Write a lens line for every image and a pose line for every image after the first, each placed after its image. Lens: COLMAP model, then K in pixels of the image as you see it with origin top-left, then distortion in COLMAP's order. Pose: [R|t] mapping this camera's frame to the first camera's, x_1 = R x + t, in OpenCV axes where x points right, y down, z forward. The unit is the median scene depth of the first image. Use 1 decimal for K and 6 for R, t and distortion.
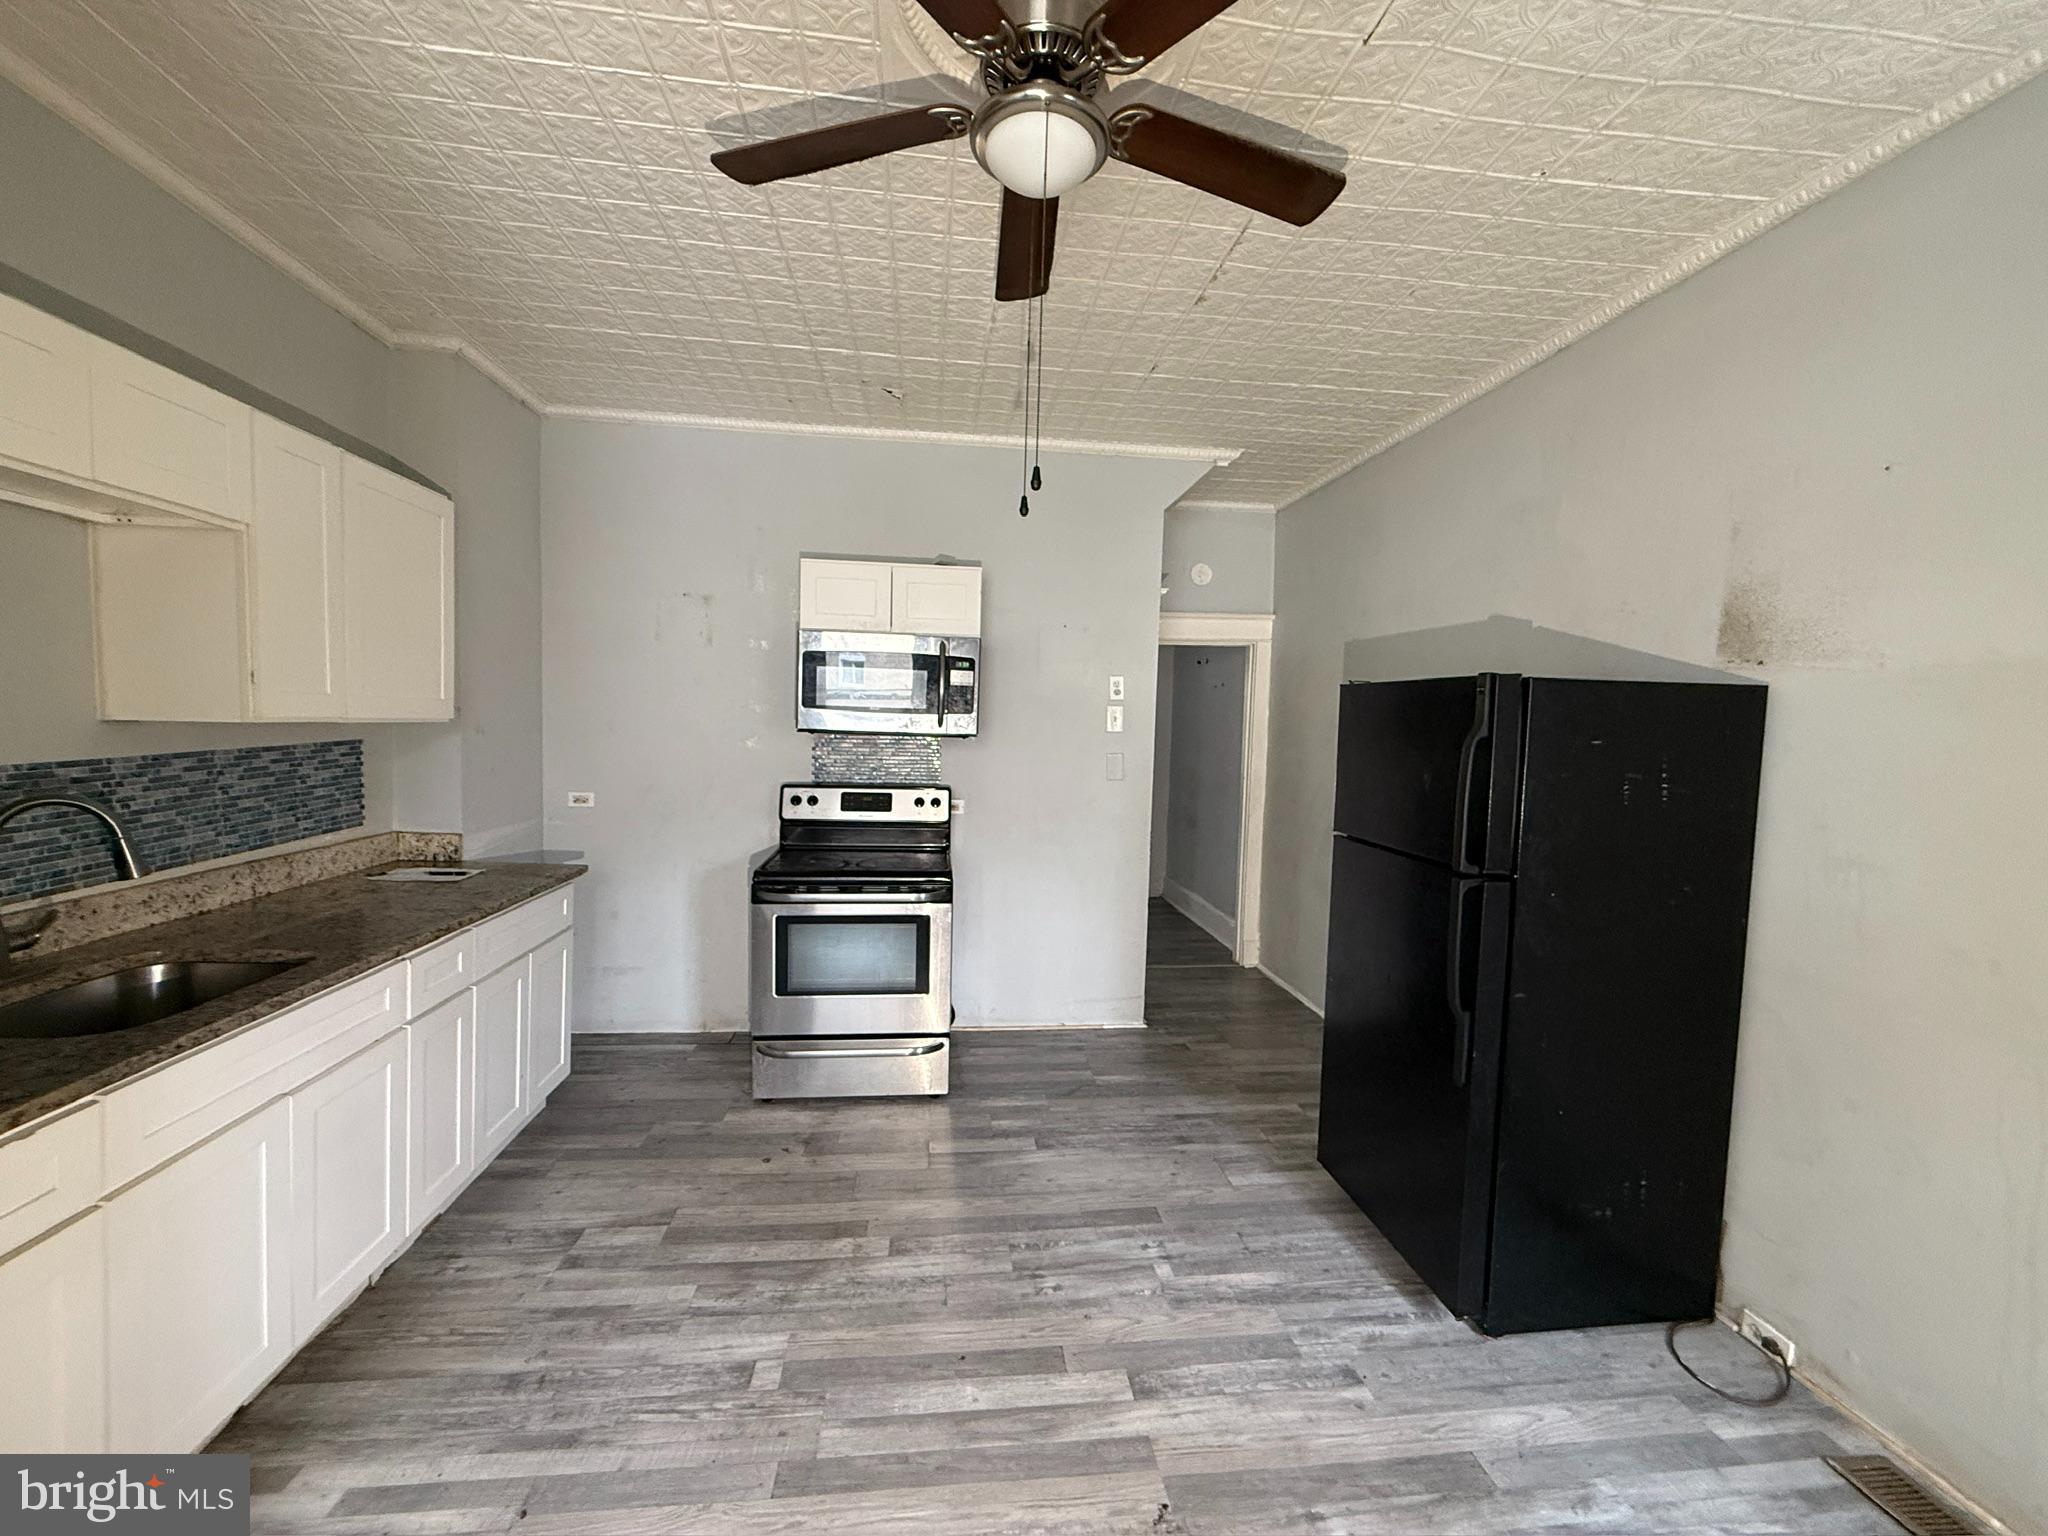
lens RADIAL K [[817.6, 0, 1020.2], [0, 817.6, 766.5], [0, 0, 1]] dist [-0.000525, 0.000307]
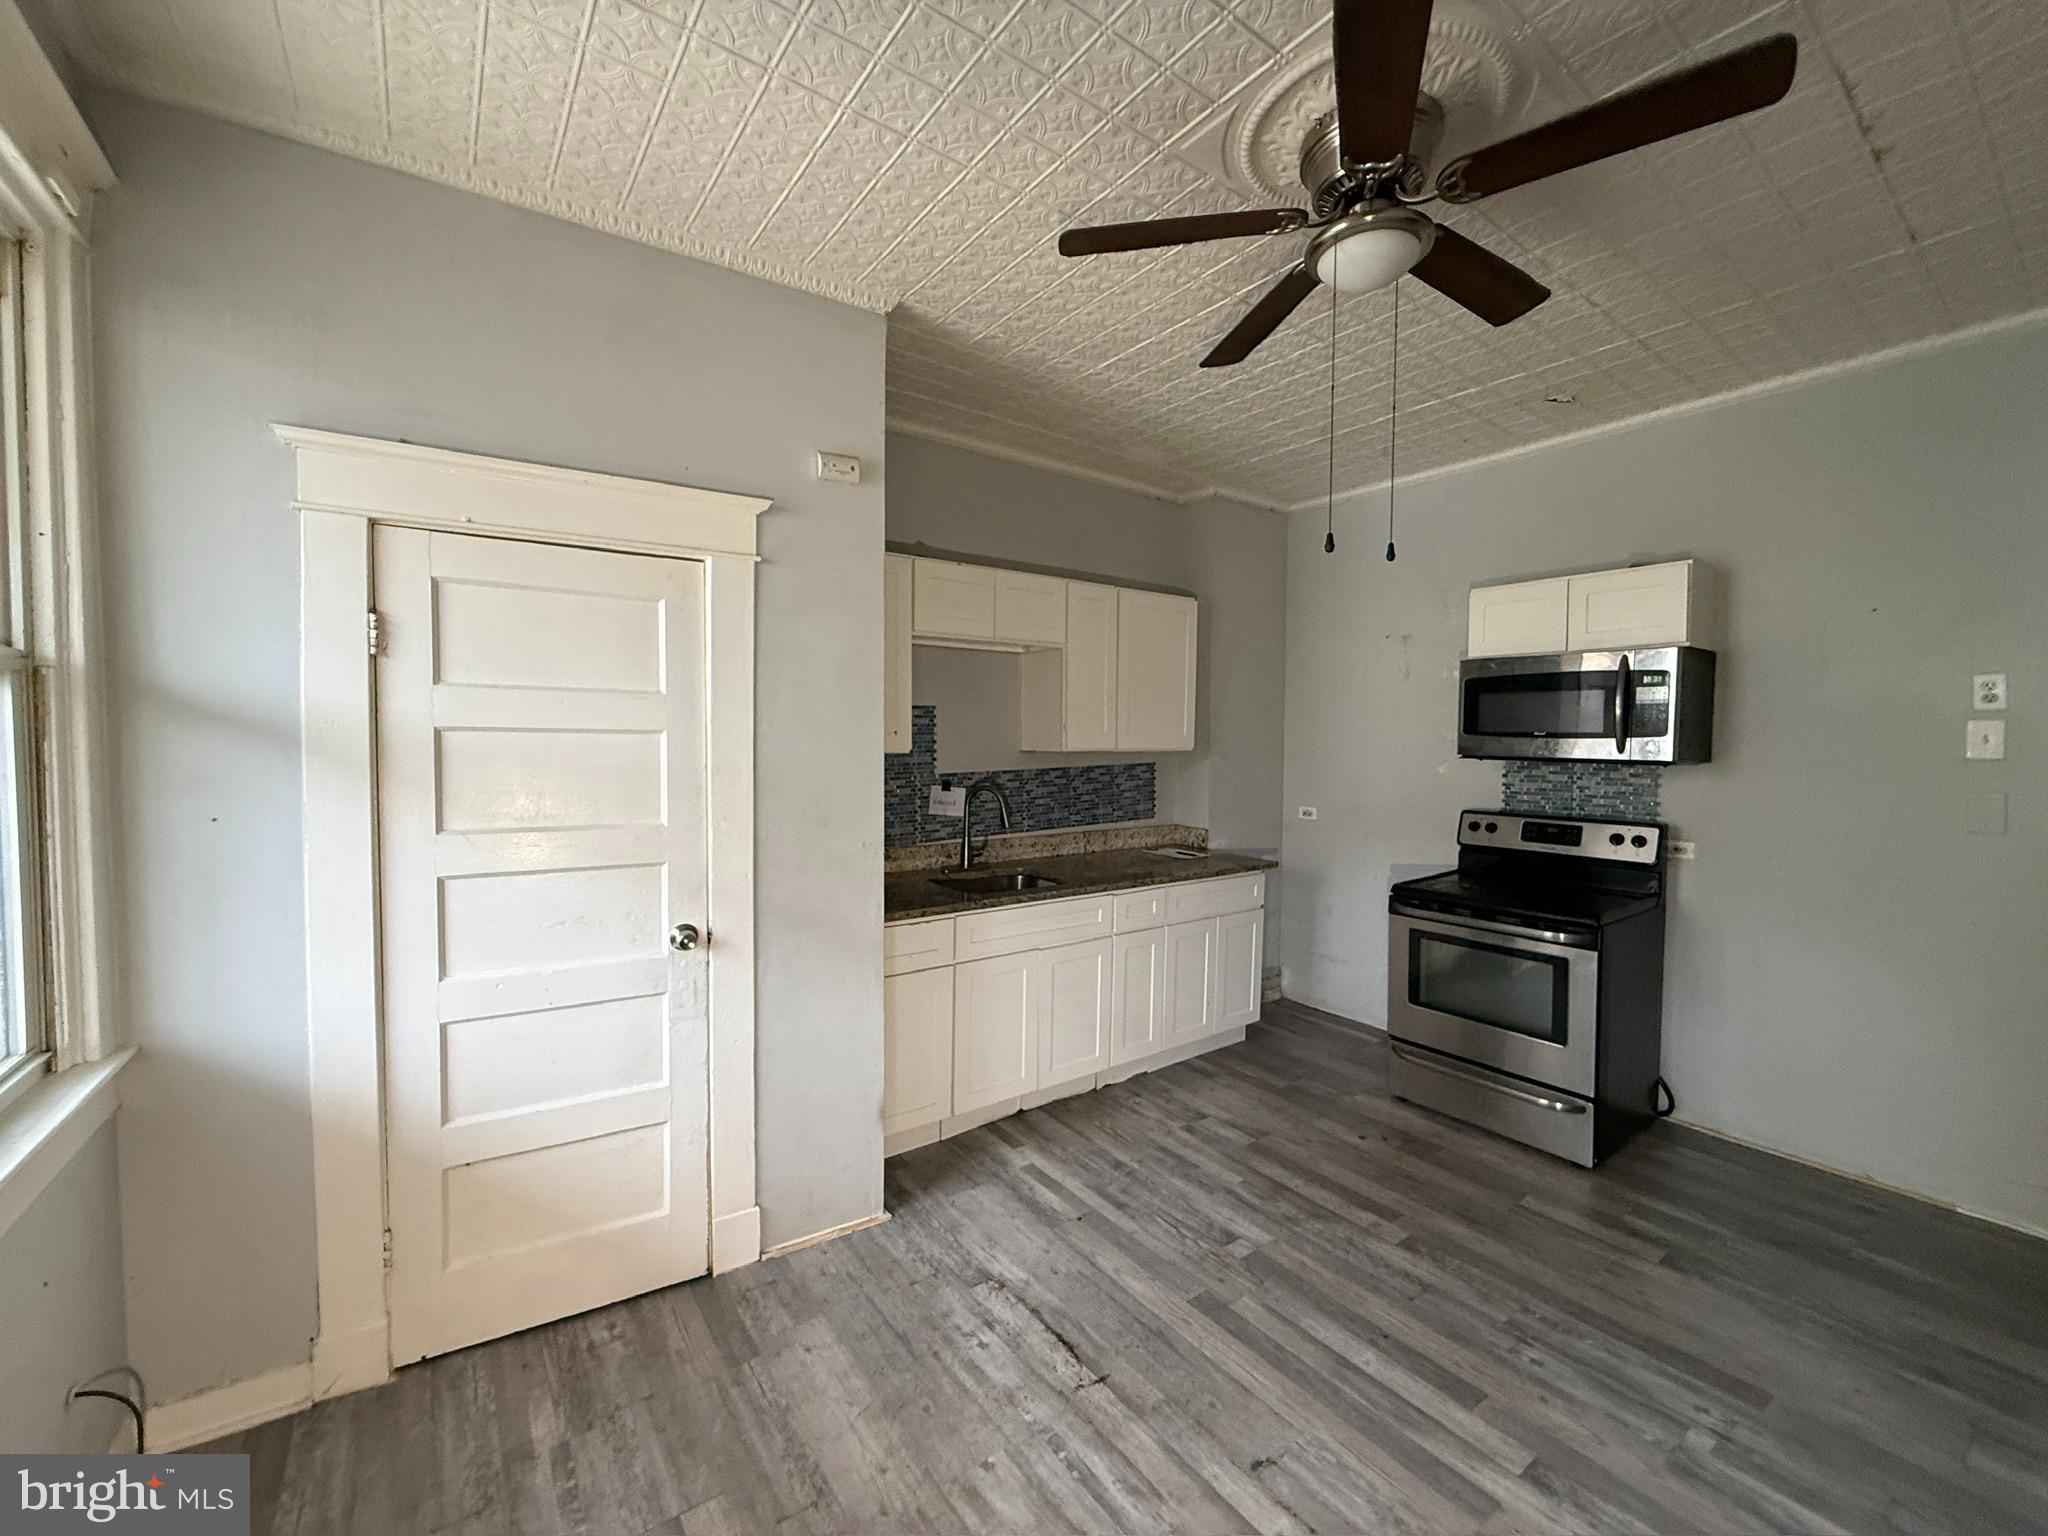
lens RADIAL K [[817.6, 0, 1020.2], [0, 817.6, 766.5], [0, 0, 1]] dist [-0.000525, 0.000307]
pose [[0.492381, 0.009109, -0.870332, 0.510887], [-0.041385, 0.999059, -0.012957, 0.006287], [0.869395, 0.042398, 0.492295, 0.015792]]
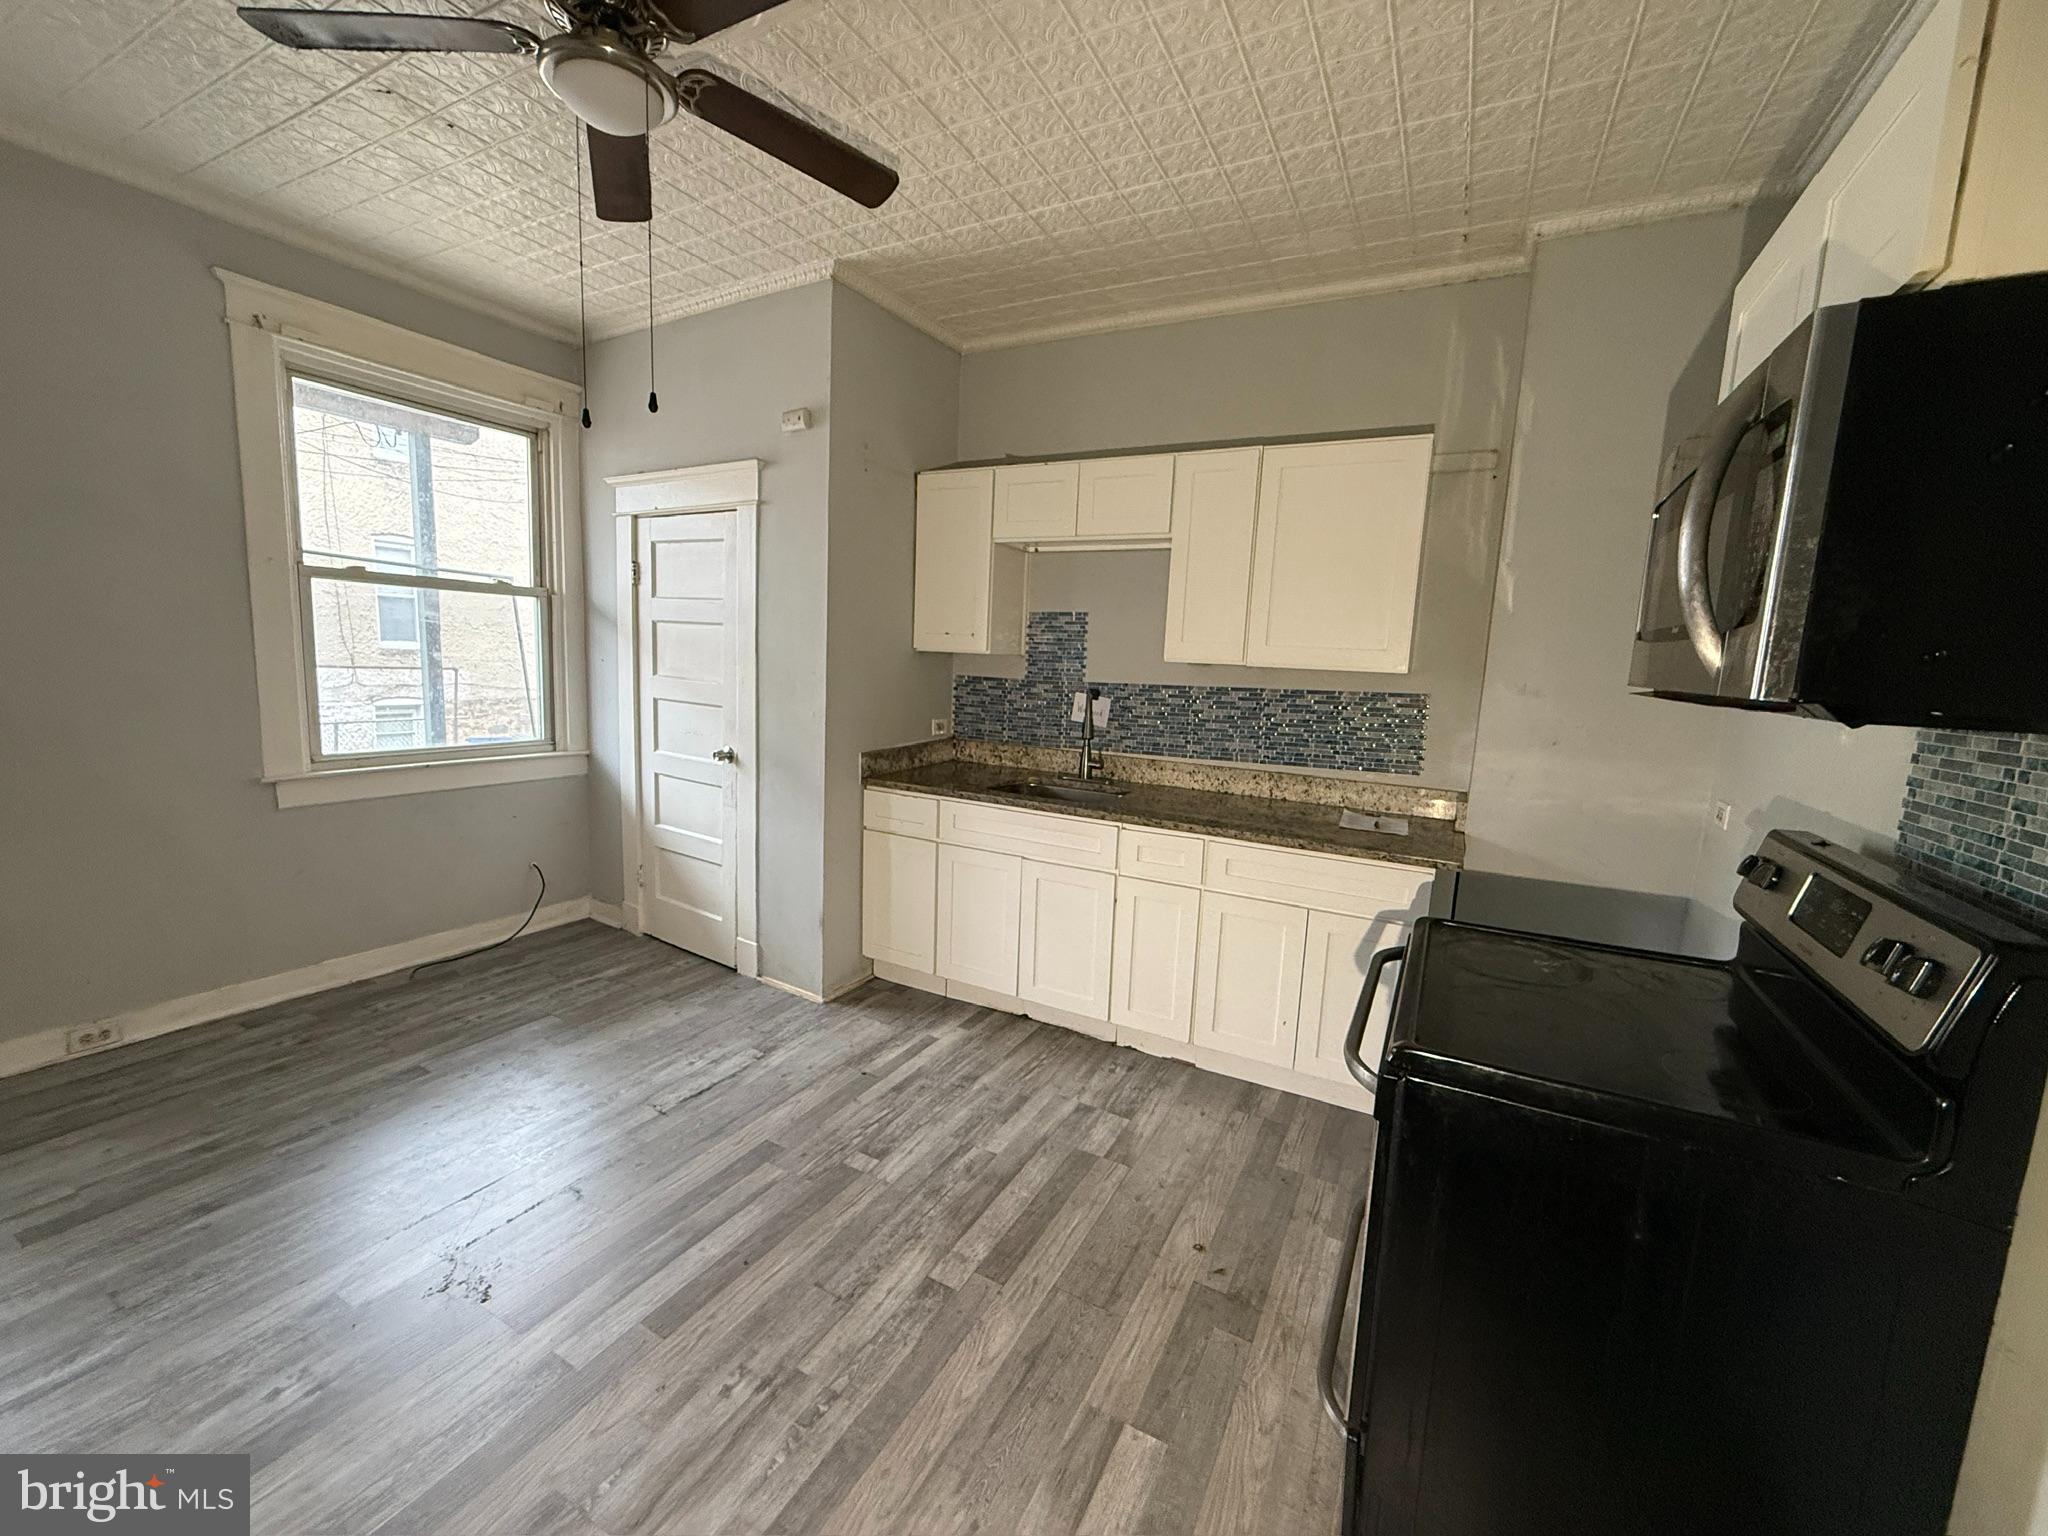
lens RADIAL K [[817.6, 0, 1020.2], [0, 817.6, 766.5], [0, 0, 1]] dist [-0.000525, 0.000307]
pose [[-0.564566, 0.061100, -0.823123, 0.432683], [-0.106273, 0.983575, 0.145901, -0.047337], [0.818518, 0.169846, -0.548800, 1.412120]]
